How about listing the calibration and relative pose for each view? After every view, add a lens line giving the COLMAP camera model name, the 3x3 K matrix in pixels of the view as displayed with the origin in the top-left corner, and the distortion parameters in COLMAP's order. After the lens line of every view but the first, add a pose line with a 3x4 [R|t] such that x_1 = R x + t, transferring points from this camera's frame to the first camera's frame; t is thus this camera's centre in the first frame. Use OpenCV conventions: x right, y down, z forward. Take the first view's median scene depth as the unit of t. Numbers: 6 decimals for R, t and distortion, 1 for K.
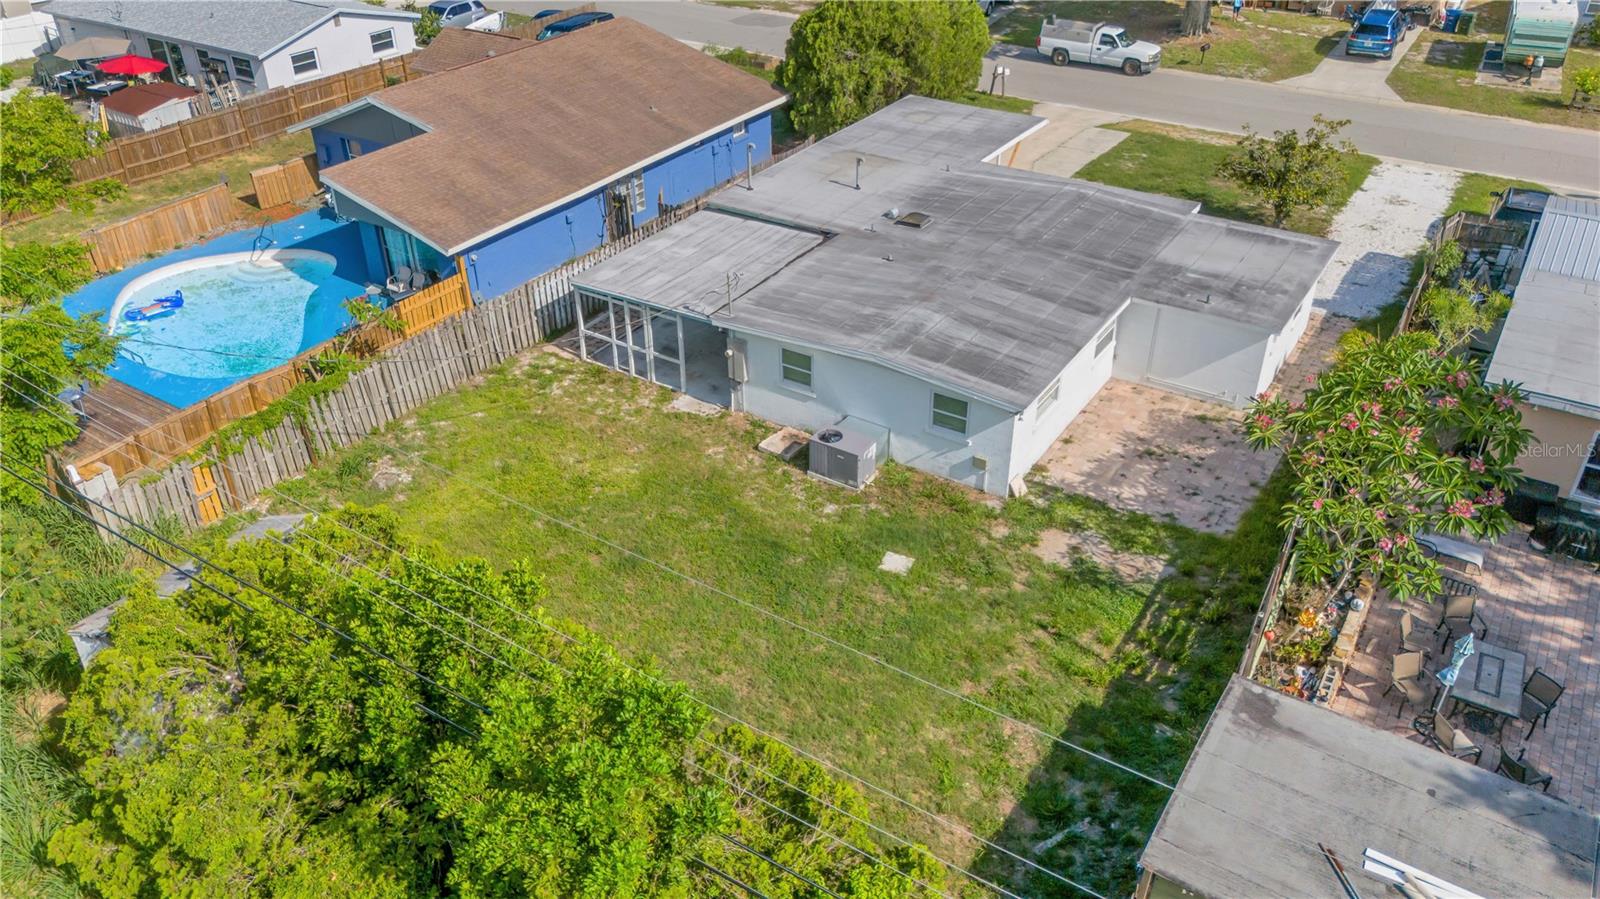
lens RADIAL K [[1181.6, 0, 797.9], [0, 1181.6, 493.3], [0, 0, 1]] dist [0.091688, -0.118658]
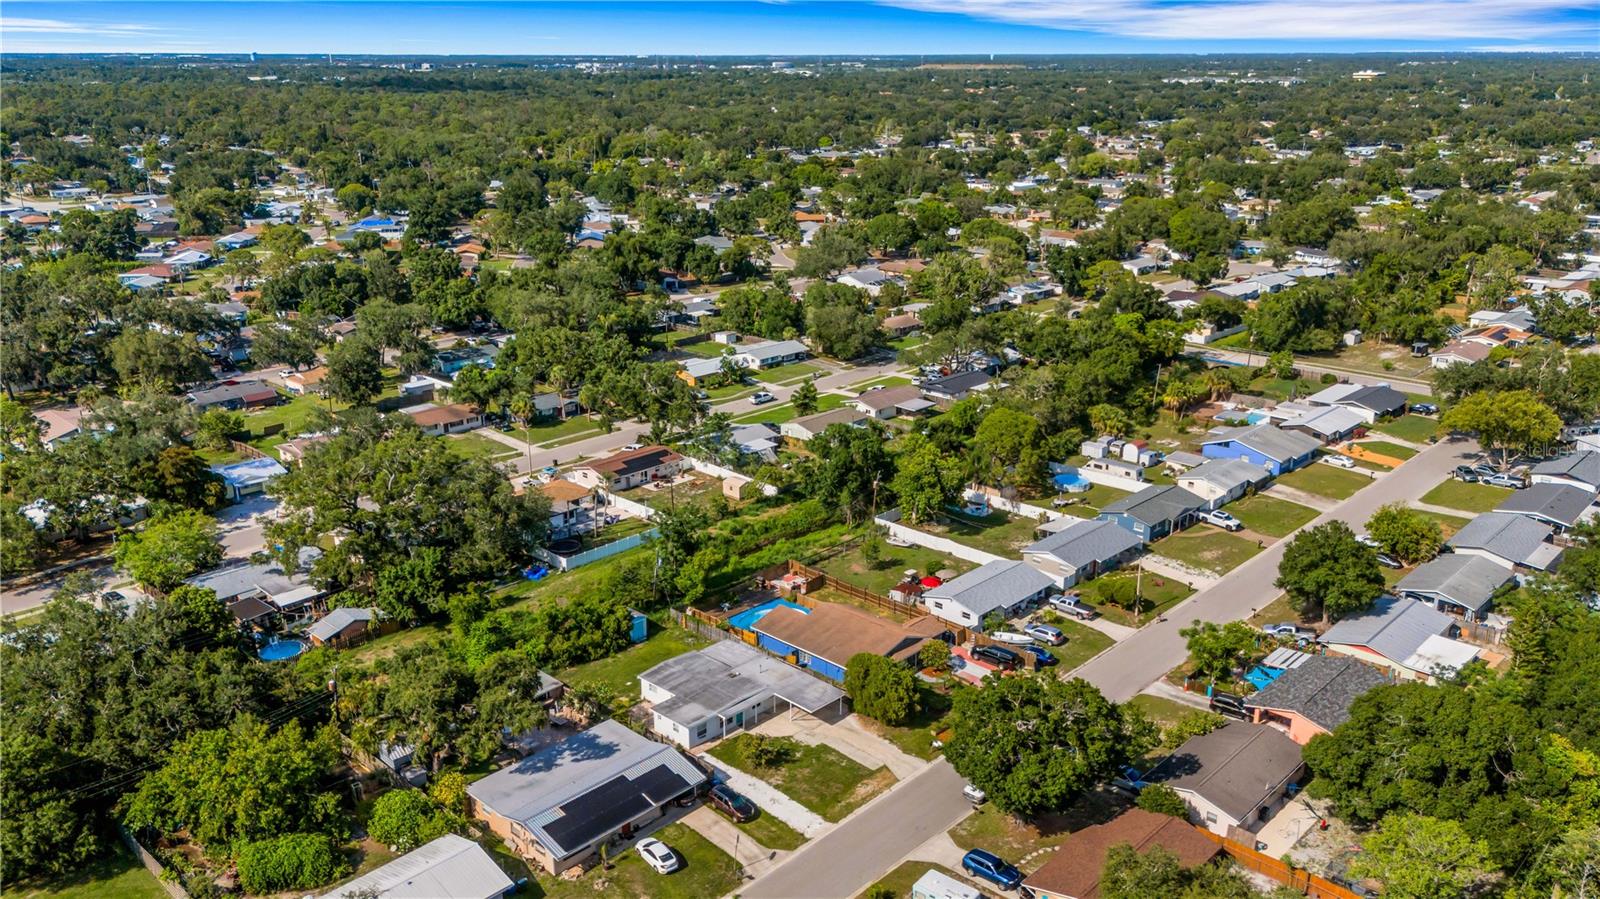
lens RADIAL K [[1225.3, 0, 800.0], [0, 1225.3, 449.5], [0, 0, 1]] dist [0.127561, -0.206930]
pose [[-0.190559, 0.305774, -0.932840, 3.951723], [-0.550892, 0.753212, 0.359429, -2.600427], [0.812530, 0.582387, 0.024917, 0.726428]]
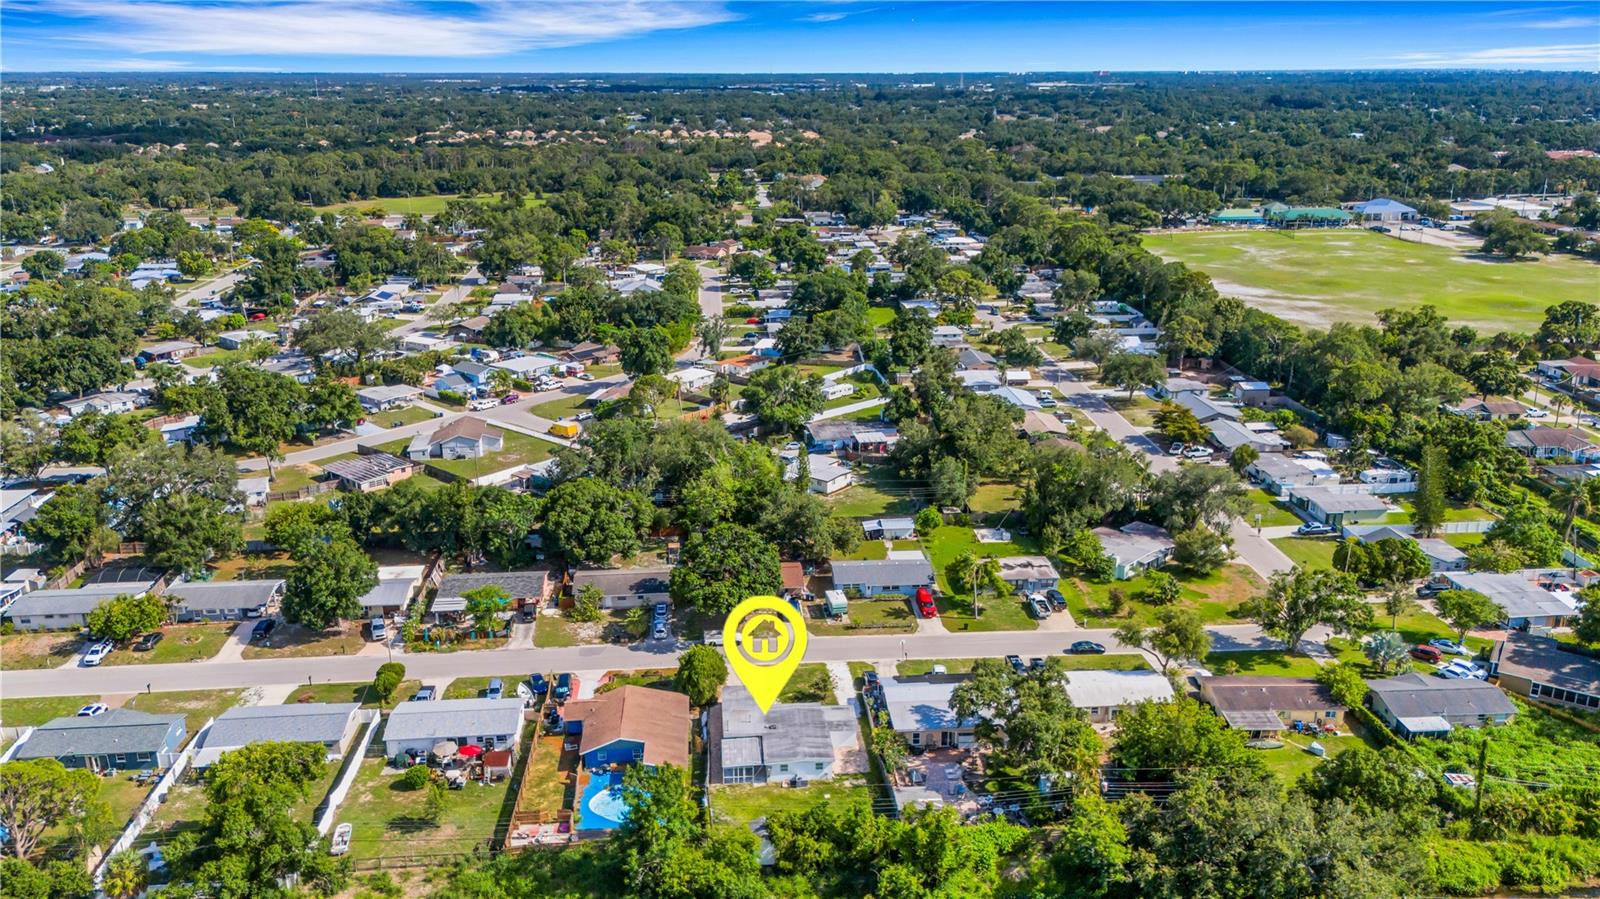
lens RADIAL K [[1197.4, 0, 800.0], [0, 1197.4, 449.5], [0, 0, 1]] dist [0.099078, -0.125493]
pose [[0.796096, -0.175323, 0.579218, -2.443502], [0.338717, 0.922241, -0.186392, -0.348050], [-0.501499, 0.344577, 0.793577, -3.220134]]
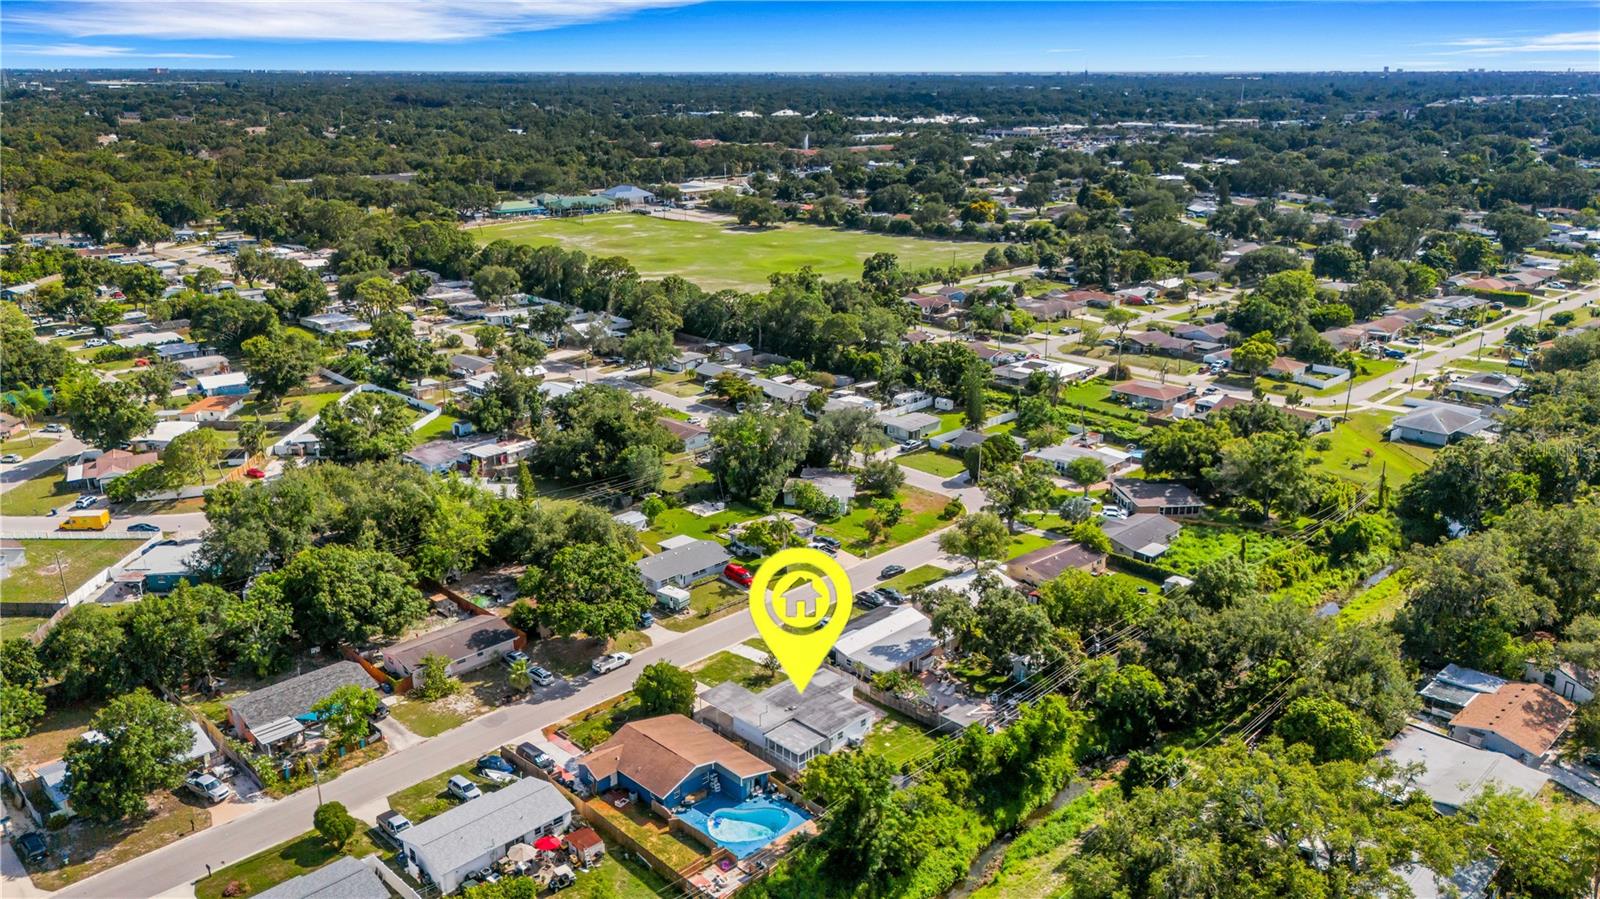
lens RADIAL K [[1187.9, 0, 800.0], [0, 1187.9, 449.5], [0, 0, 1]] dist [0.141485, -0.313269]
pose [[0.213624, -0.287007, 0.933805, -4.204907], [0.548843, 0.826018, 0.128321, -1.760028], [-0.808169, 0.485100, 0.333979, -1.089512]]
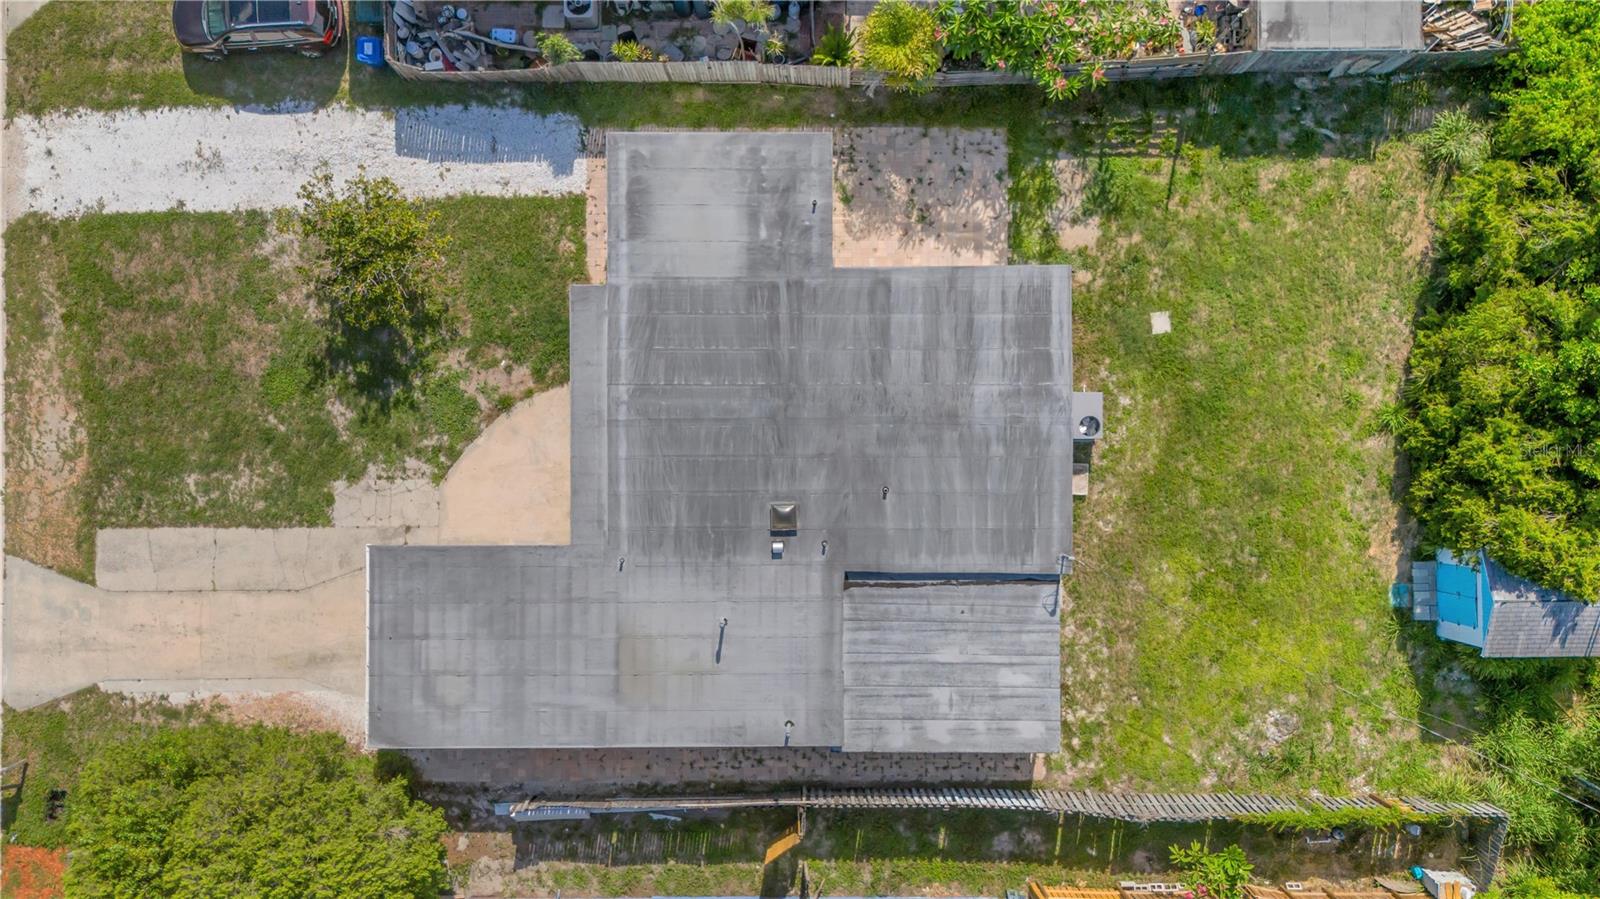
lens RADIAL K [[1197.4, 0, 800.0], [0, 1197.4, 449.5], [0, 0, 1]] dist [0.099078, -0.125493]
pose [[-0.542075, -0.840218, 0.013721, 0.138813], [0.476541, -0.293914, 0.828567, -1.117581], [-0.692144, 0.455684, 0.559722, 0.473212]]
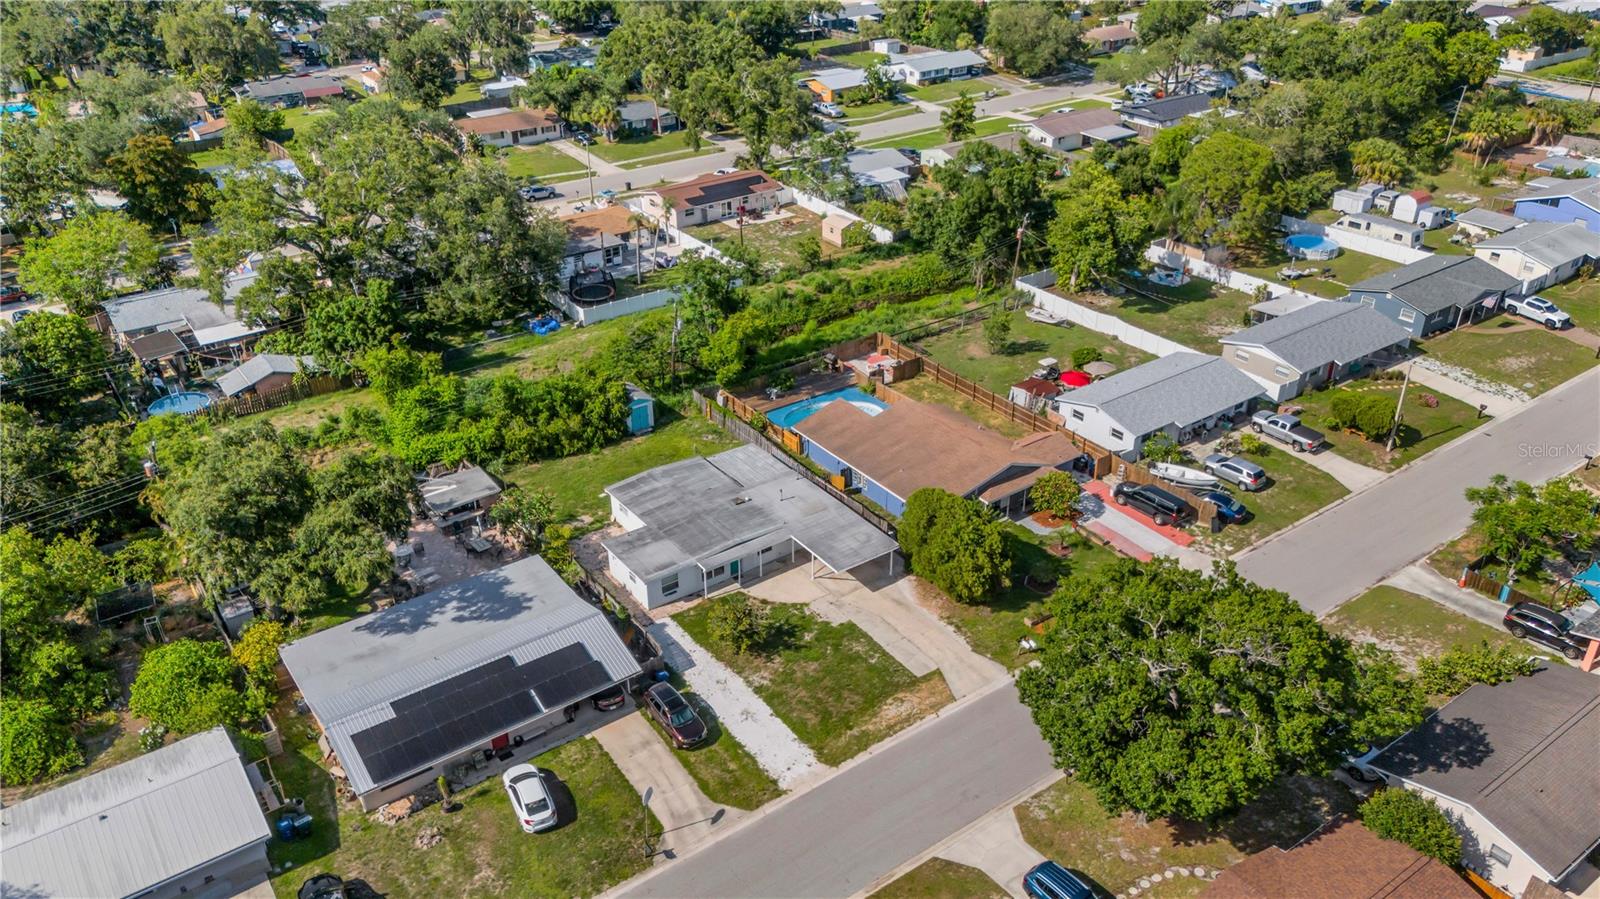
lens RADIAL K [[1197.4, 0, 800.0], [0, 1197.4, 449.5], [0, 0, 1]] dist [0.099078, -0.125493]
pose [[-0.367654, 0.462313, -0.806906, 2.341418], [-0.515324, 0.620997, 0.590597, -2.129799], [0.774127, 0.632953, 0.009929, 1.120237]]
